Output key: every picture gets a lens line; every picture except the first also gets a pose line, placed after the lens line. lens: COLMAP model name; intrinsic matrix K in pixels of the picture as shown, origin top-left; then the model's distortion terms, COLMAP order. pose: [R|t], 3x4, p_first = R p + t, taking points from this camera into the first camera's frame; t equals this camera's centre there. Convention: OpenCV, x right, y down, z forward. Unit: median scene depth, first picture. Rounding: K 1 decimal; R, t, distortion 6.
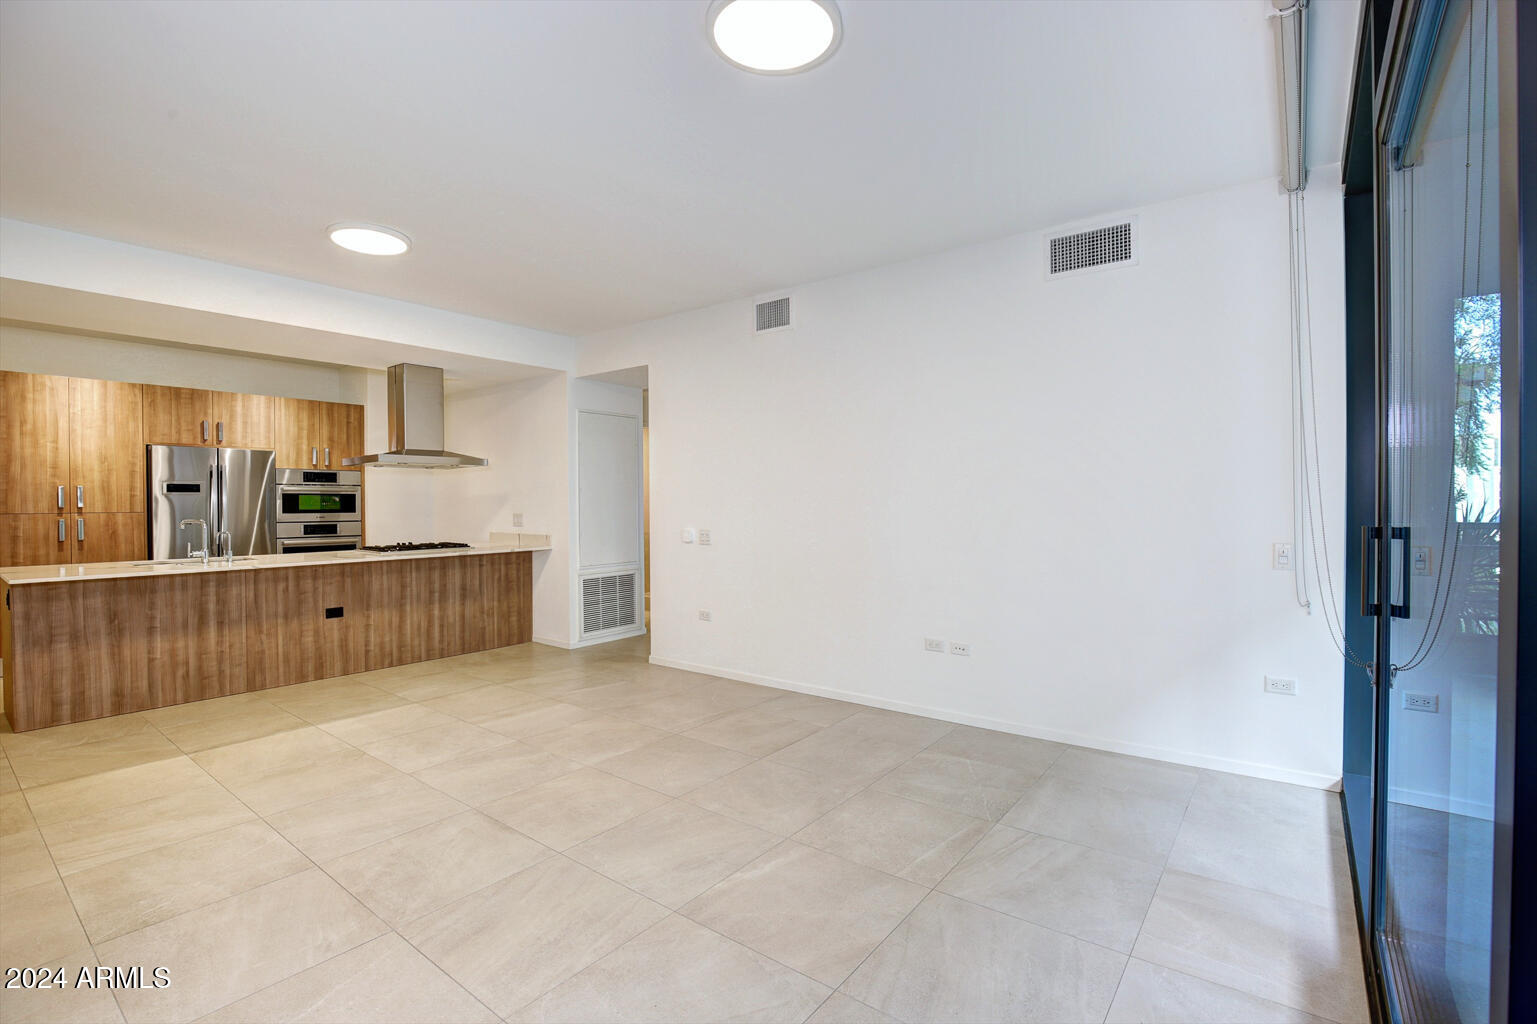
lens RADIAL K [[691.5, 0, 772.0], [0, 691.5, 503.2], [0, 0, 1]] dist [-0.046959, 0.011711]
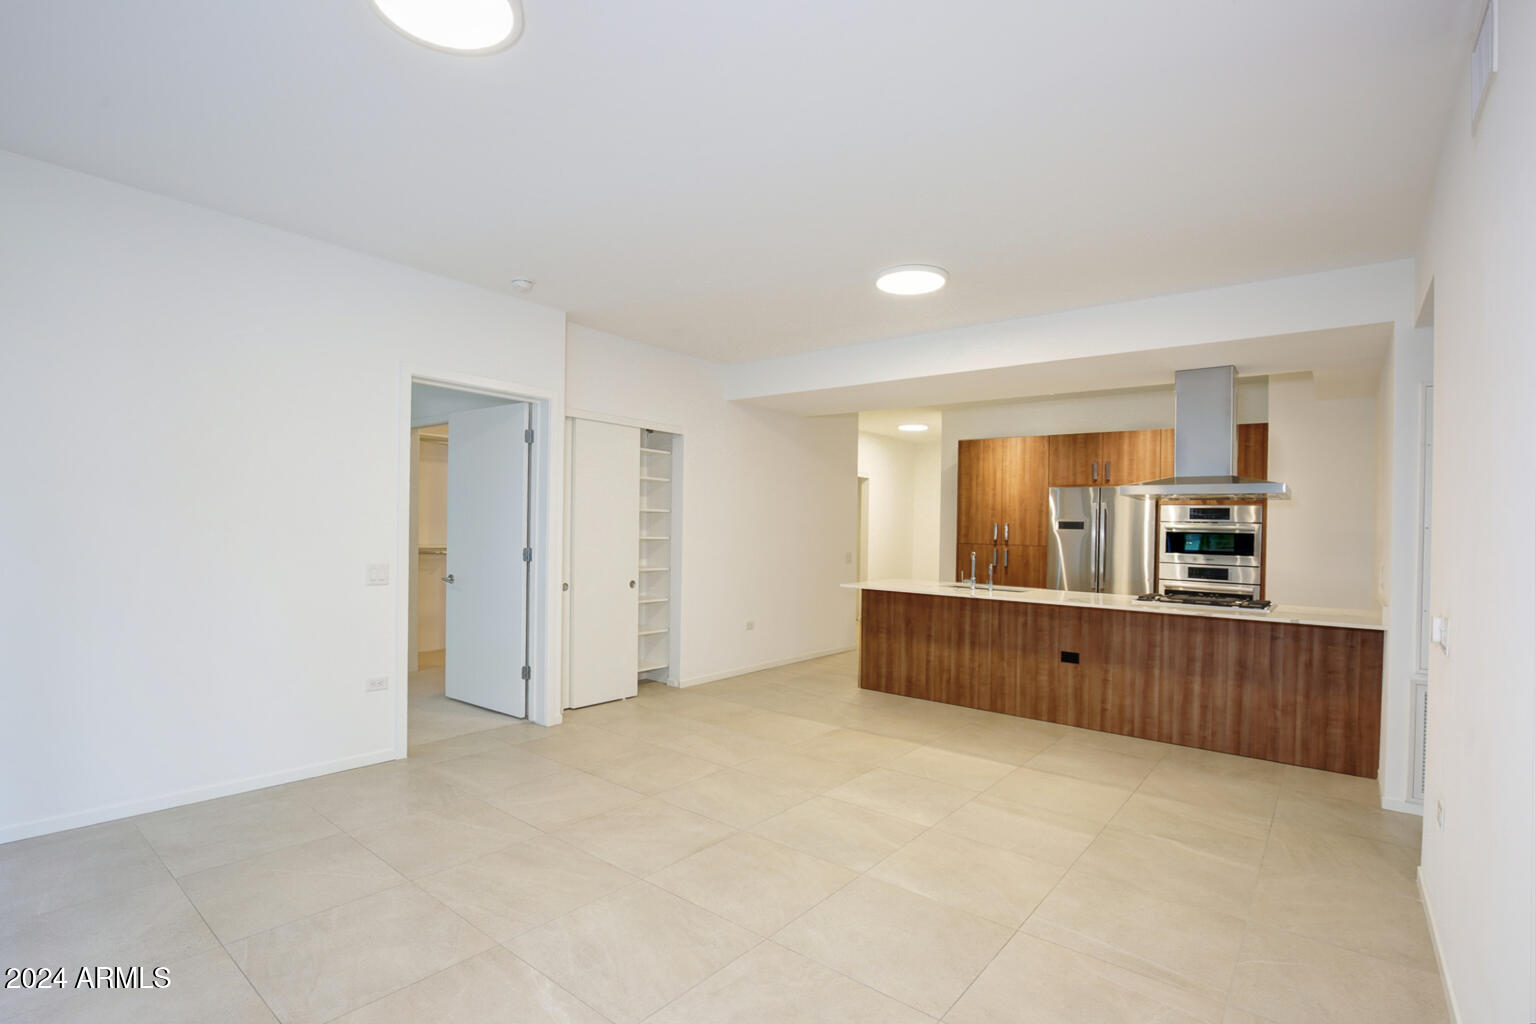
lens RADIAL K [[719.5, 0, 727.0], [0, 719.5, 534.8], [0, 0, 1]] dist [-0.042460, 0.000346]
pose [[-0.042588, 0.013787, -0.998998, 0.340764], [-0.026854, 0.999528, 0.014939, -0.010129], [0.998732, 0.027463, -0.042197, 0.531956]]
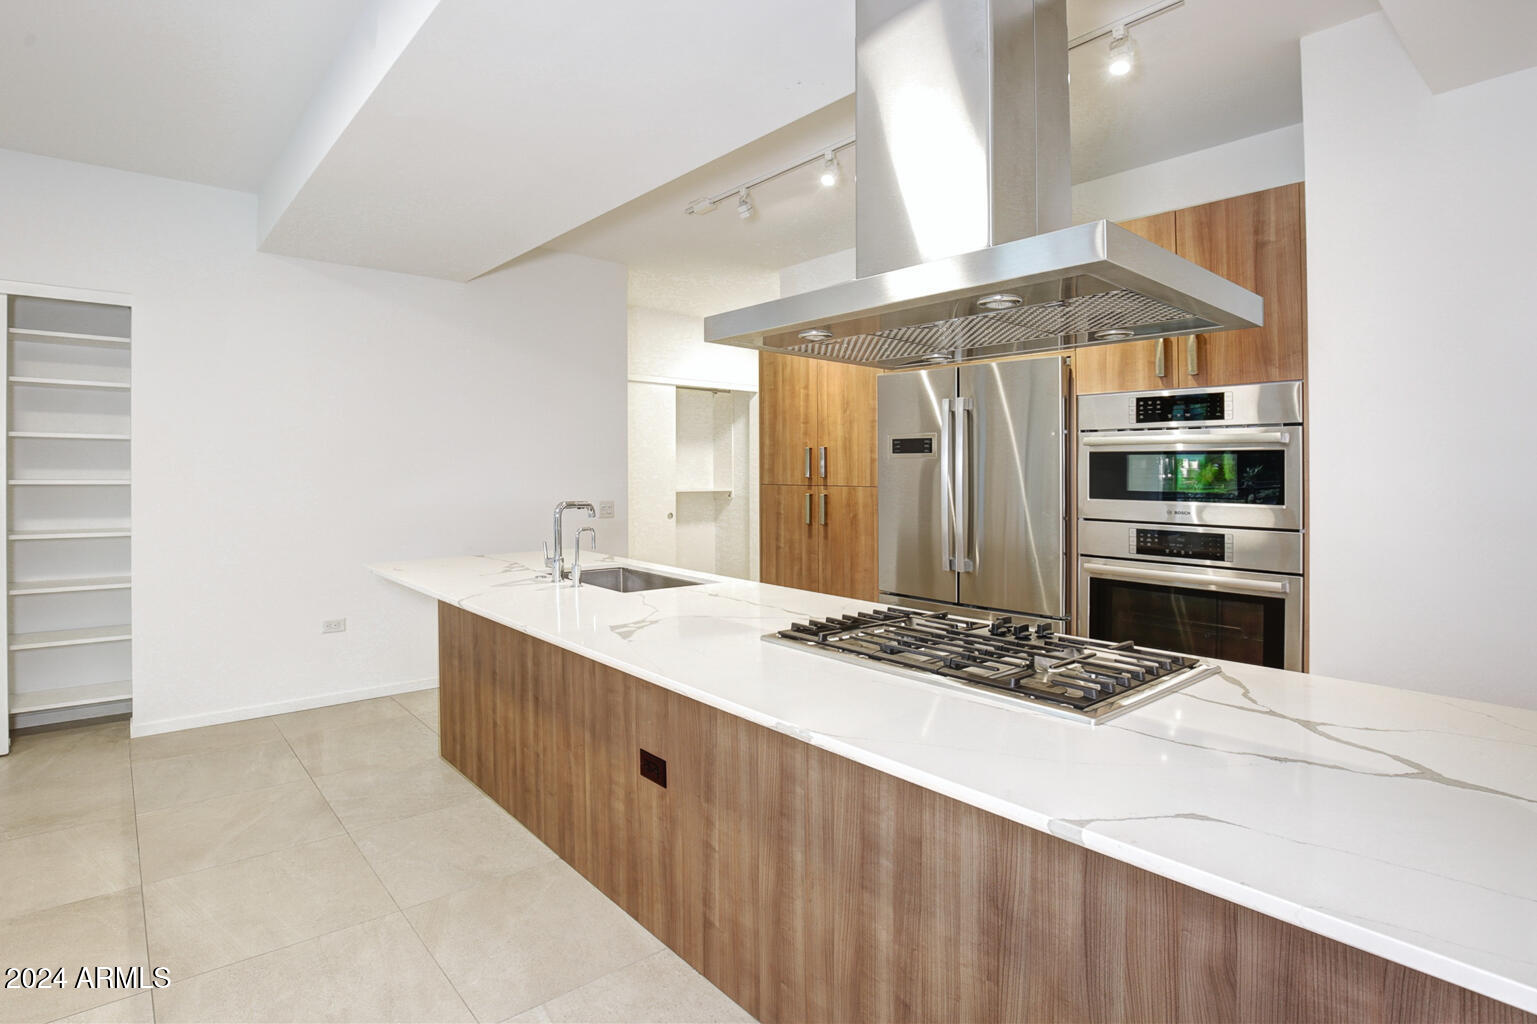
lens RADIAL K [[754.7, 0, 669.2], [0, 754.7, 471.7], [0, 0, 1]] dist [-0.033171, 0.000040]
pose [[-0.256337, 0.004755, -0.966576, -0.235779], [-0.006899, 0.999953, 0.006748, -0.003882], [0.966563, 0.008398, -0.256293, 1.053946]]
